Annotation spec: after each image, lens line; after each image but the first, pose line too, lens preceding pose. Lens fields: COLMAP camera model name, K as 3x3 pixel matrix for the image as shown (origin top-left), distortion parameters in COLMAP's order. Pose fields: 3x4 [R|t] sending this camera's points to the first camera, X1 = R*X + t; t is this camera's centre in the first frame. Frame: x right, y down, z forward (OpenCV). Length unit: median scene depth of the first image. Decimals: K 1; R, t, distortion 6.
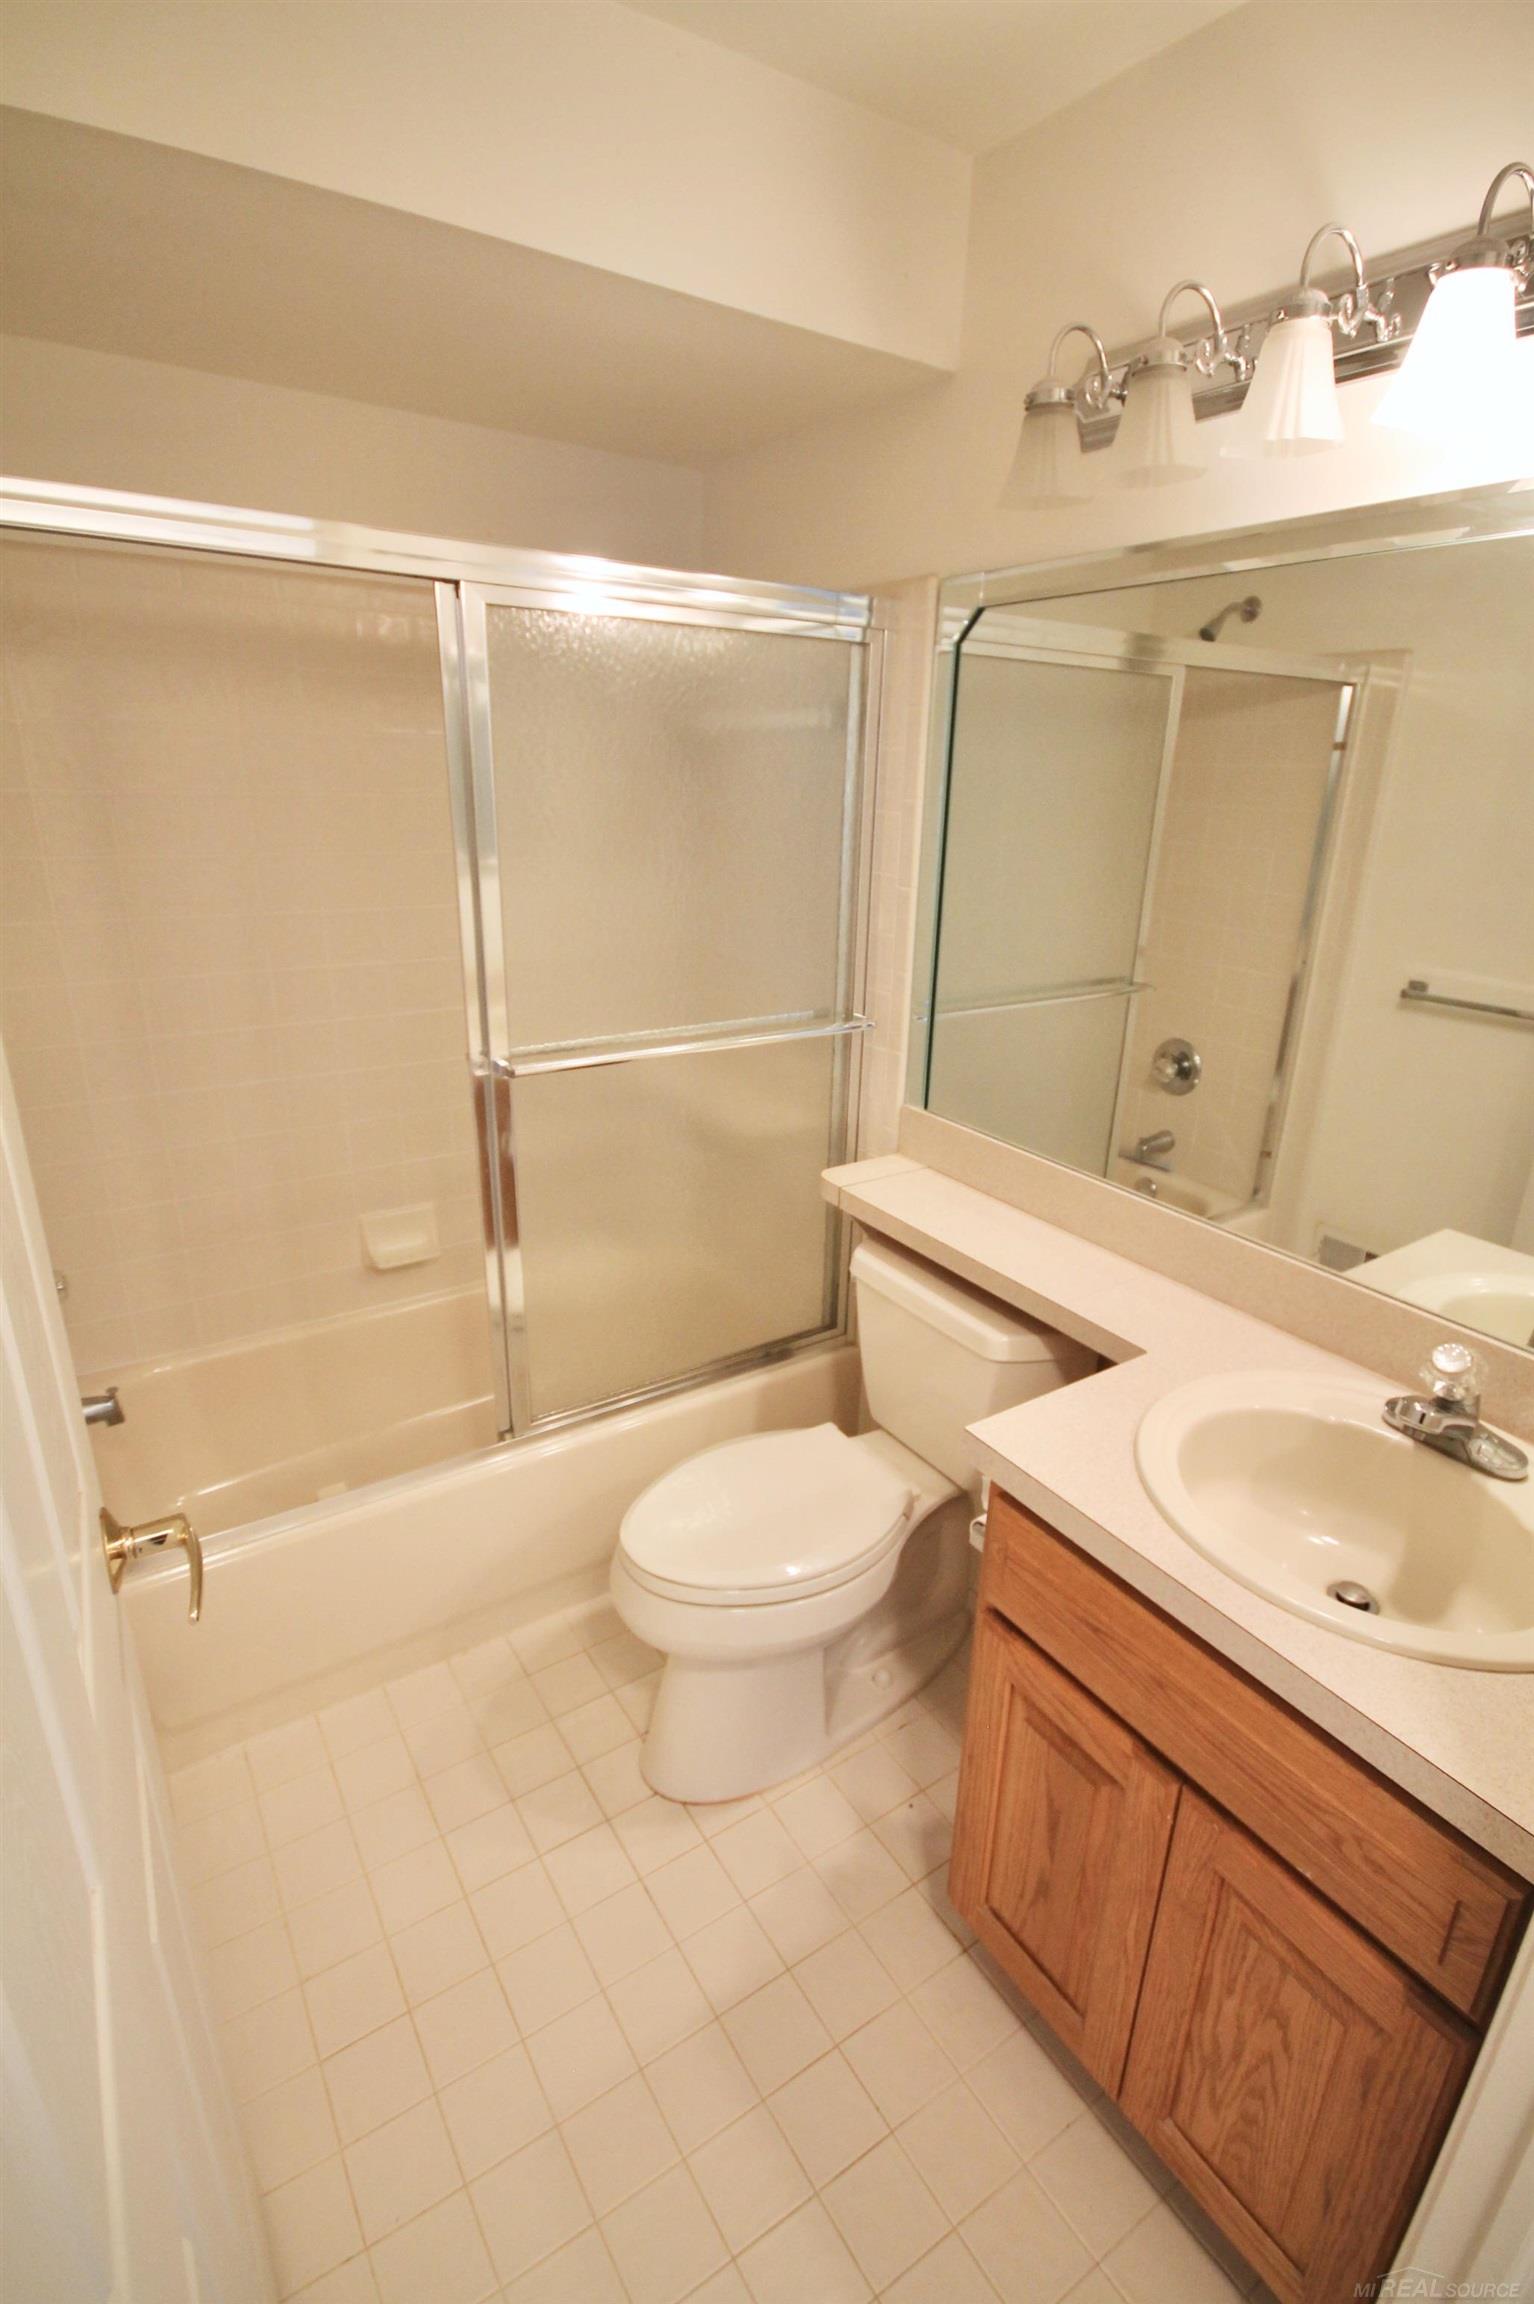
lens RADIAL K [[1086.6, 0, 784.5], [0, 1086.6, 1163.4], [0, 0, 1]] dist [-0.000633, -0.004906]
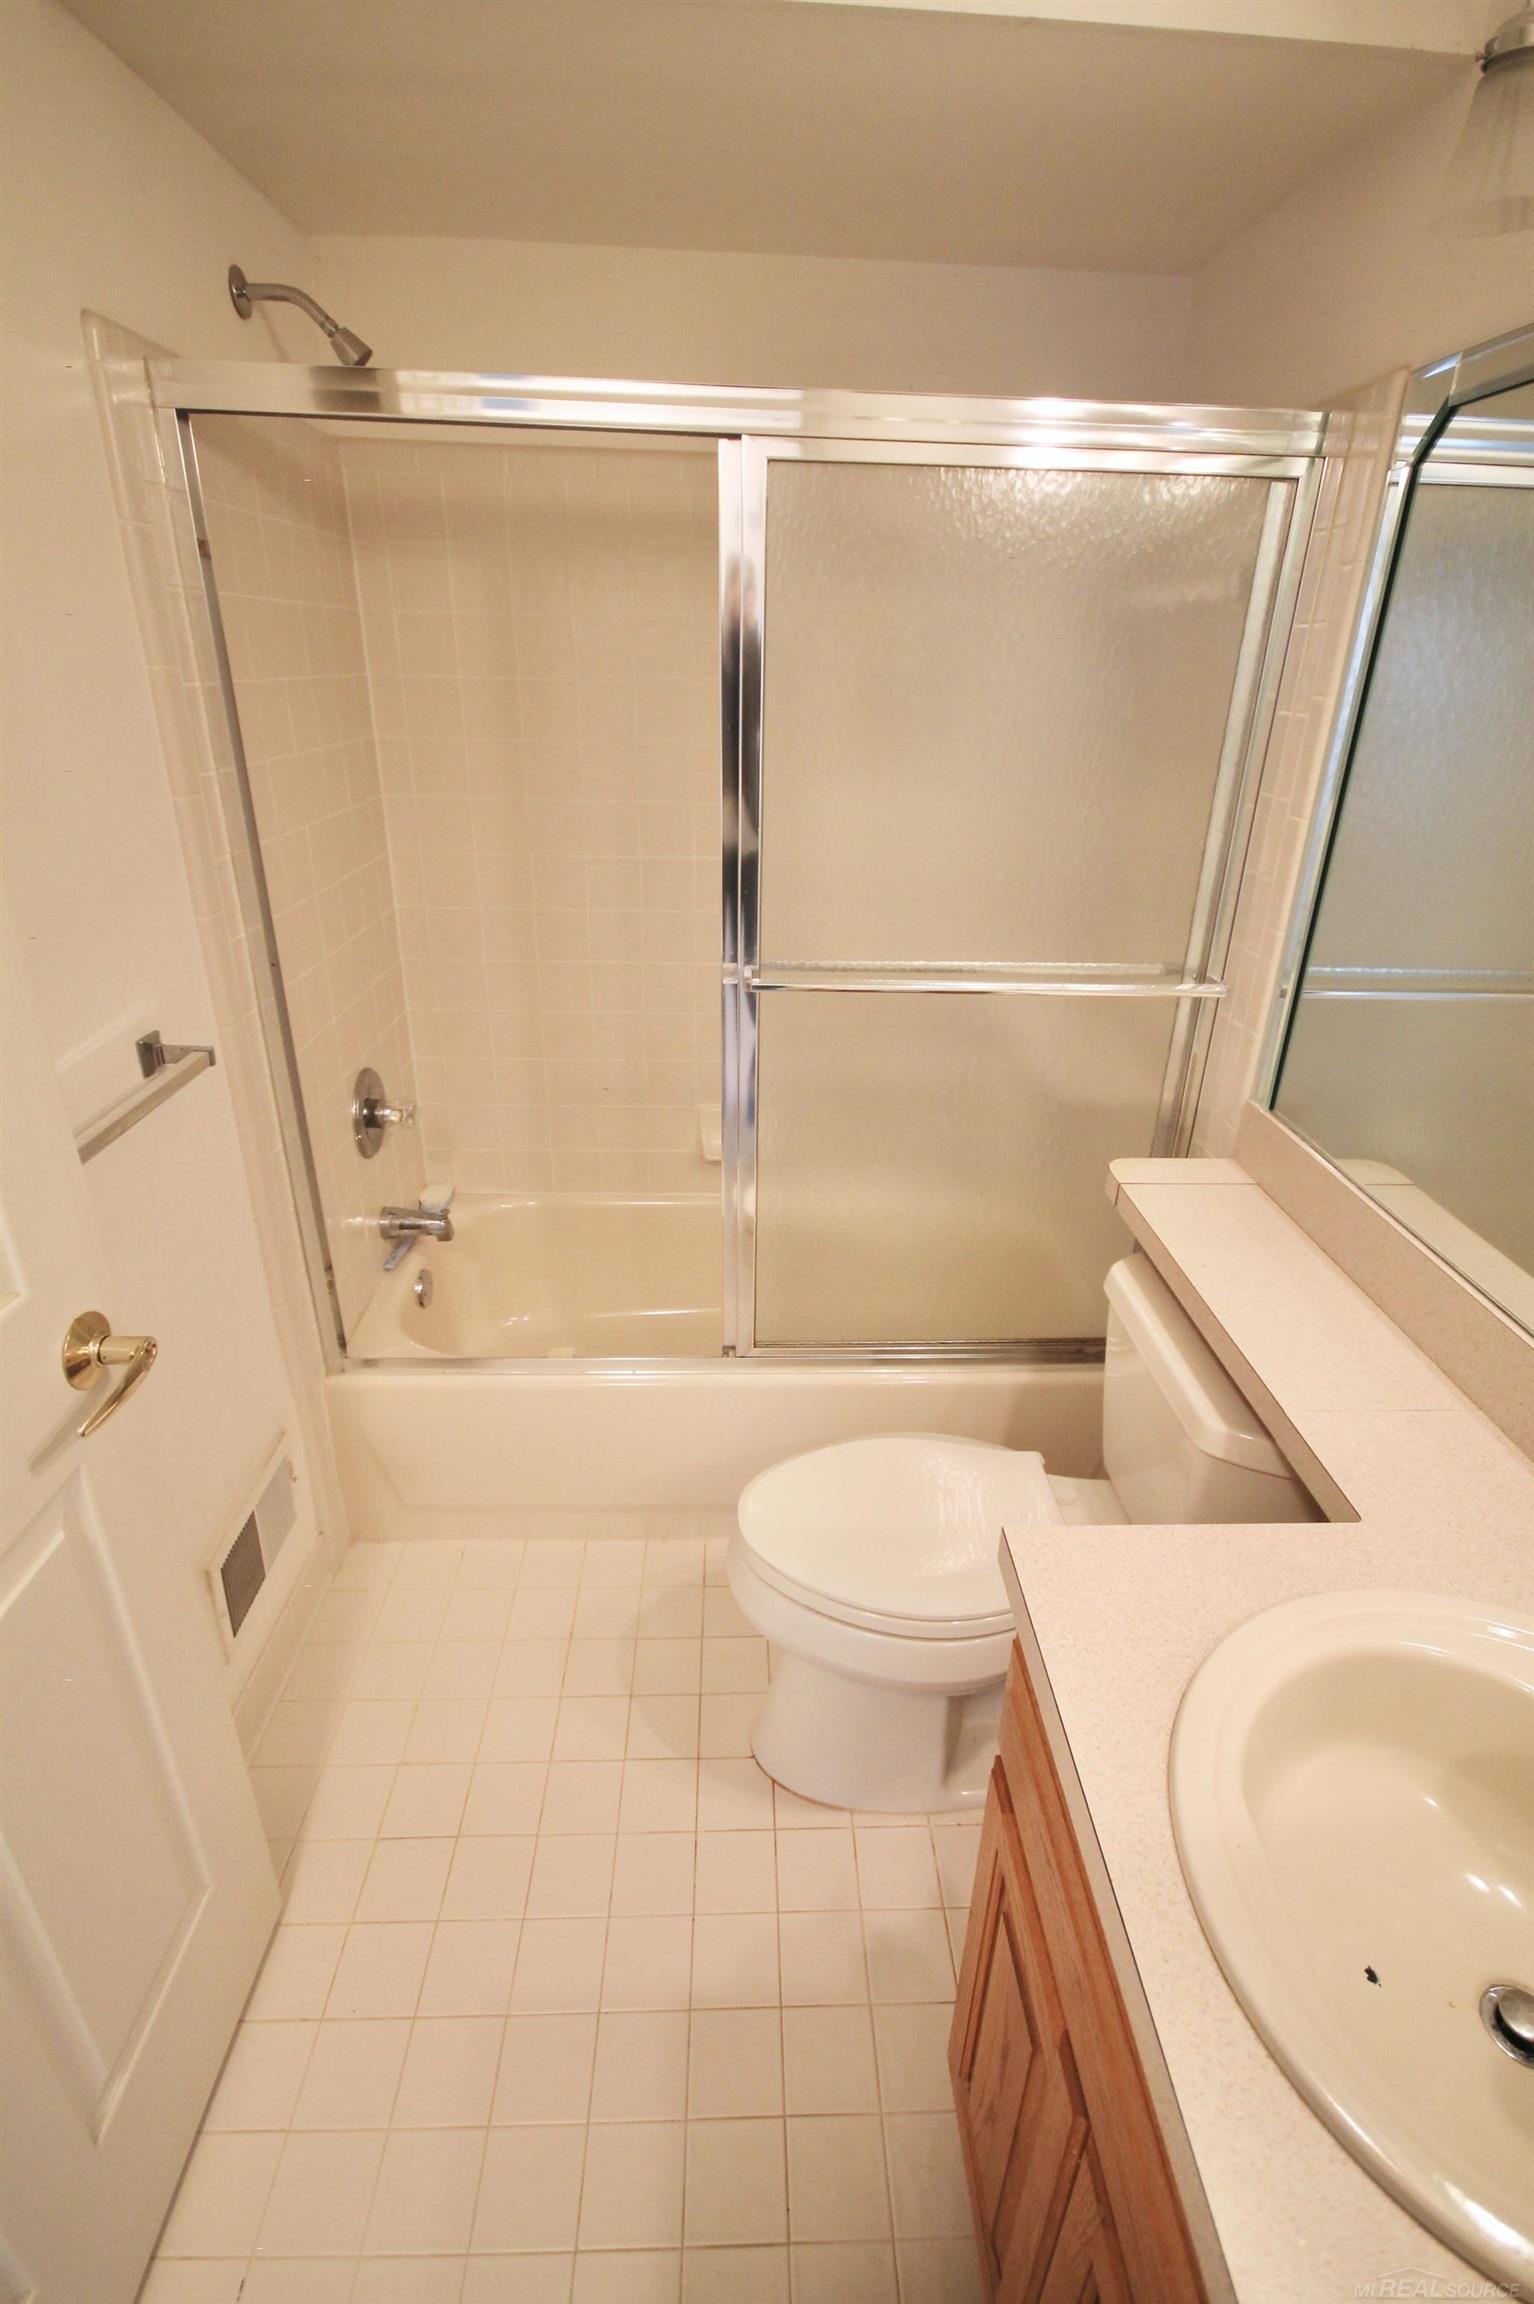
lens RADIAL K [[1107.7, 0, 775.2], [0, 1107.7, 1163.1], [0, 0, 1]] dist [0.011036, -0.012714]
pose [[0.852447, 0.218836, -0.474810, 0.219875], [-0.182994, 0.975625, 0.121119, -0.046035], [0.489742, -0.016360, 0.871714, 0.148256]]
